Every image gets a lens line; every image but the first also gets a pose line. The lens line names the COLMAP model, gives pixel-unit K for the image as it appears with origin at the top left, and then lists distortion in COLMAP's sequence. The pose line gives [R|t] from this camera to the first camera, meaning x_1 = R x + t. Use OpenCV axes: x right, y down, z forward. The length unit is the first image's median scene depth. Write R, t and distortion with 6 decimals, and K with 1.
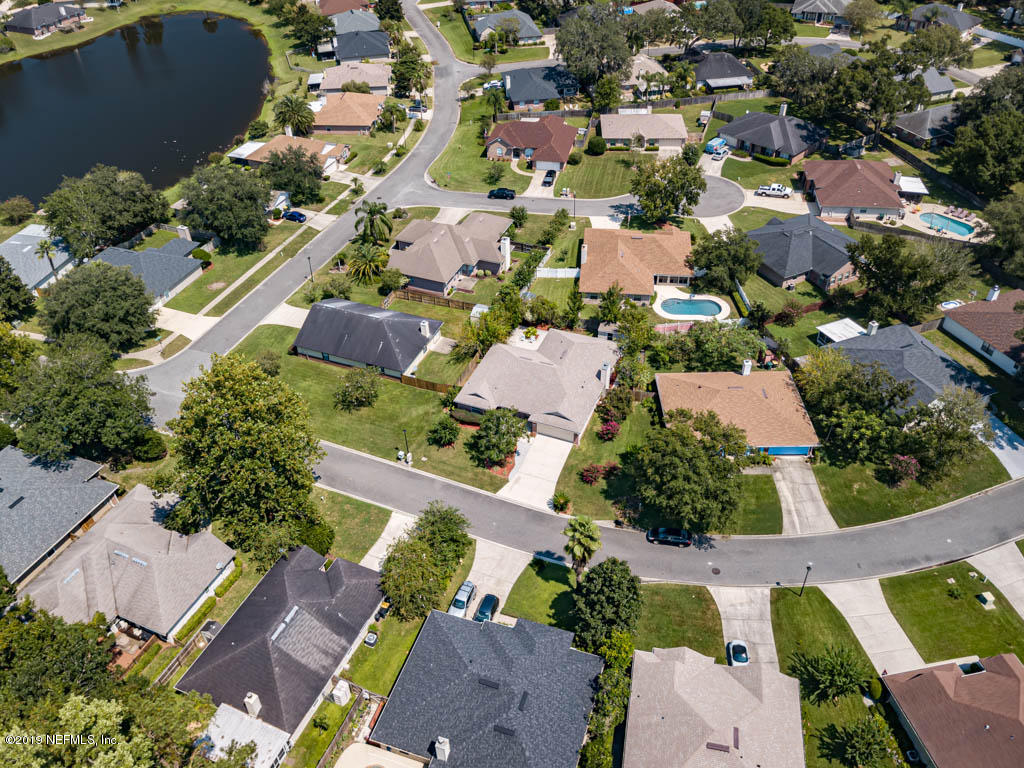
lens RADIAL K [[783.1, 0, 517.8], [0, 783.1, 386.6], [0, 0, 1]] dist [0.014973, 0.008180]
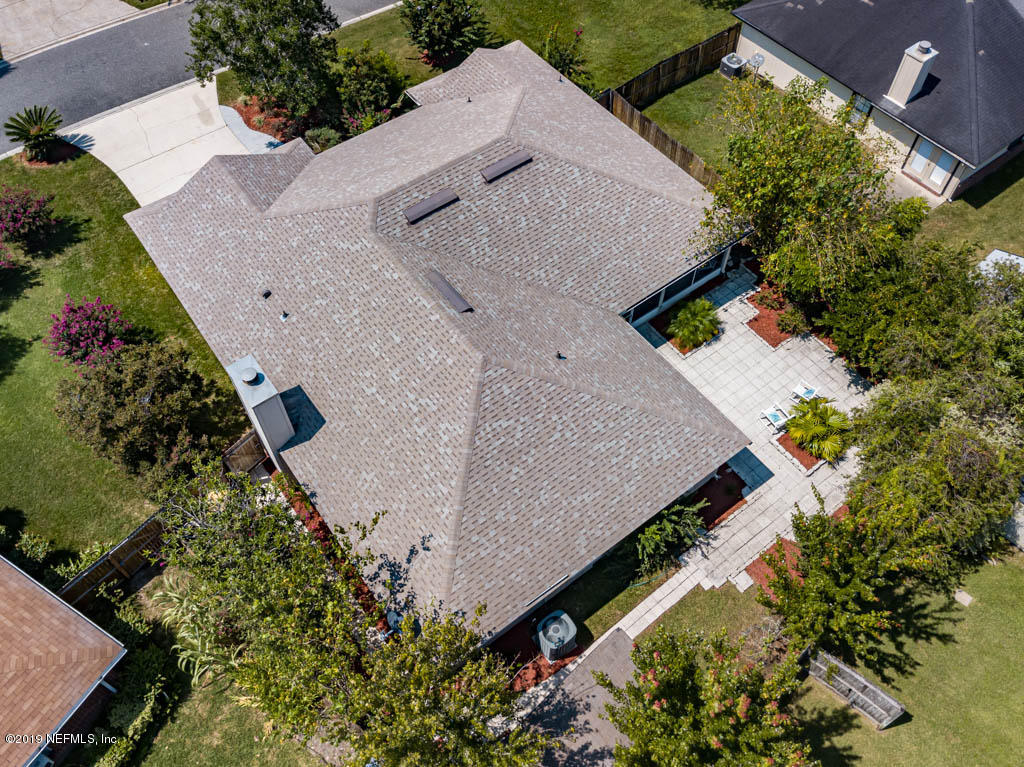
lens RADIAL K [[834.6, 0, 516.8], [0, 834.6, 343.1], [0, 0, 1]] dist [0.015103, 0.001497]
pose [[-0.516494, 0.701887, -0.490497, 0.149183], [-0.547388, 0.169857, 0.819460, -0.205795], [0.658483, 0.691739, 0.296475, 0.821120]]
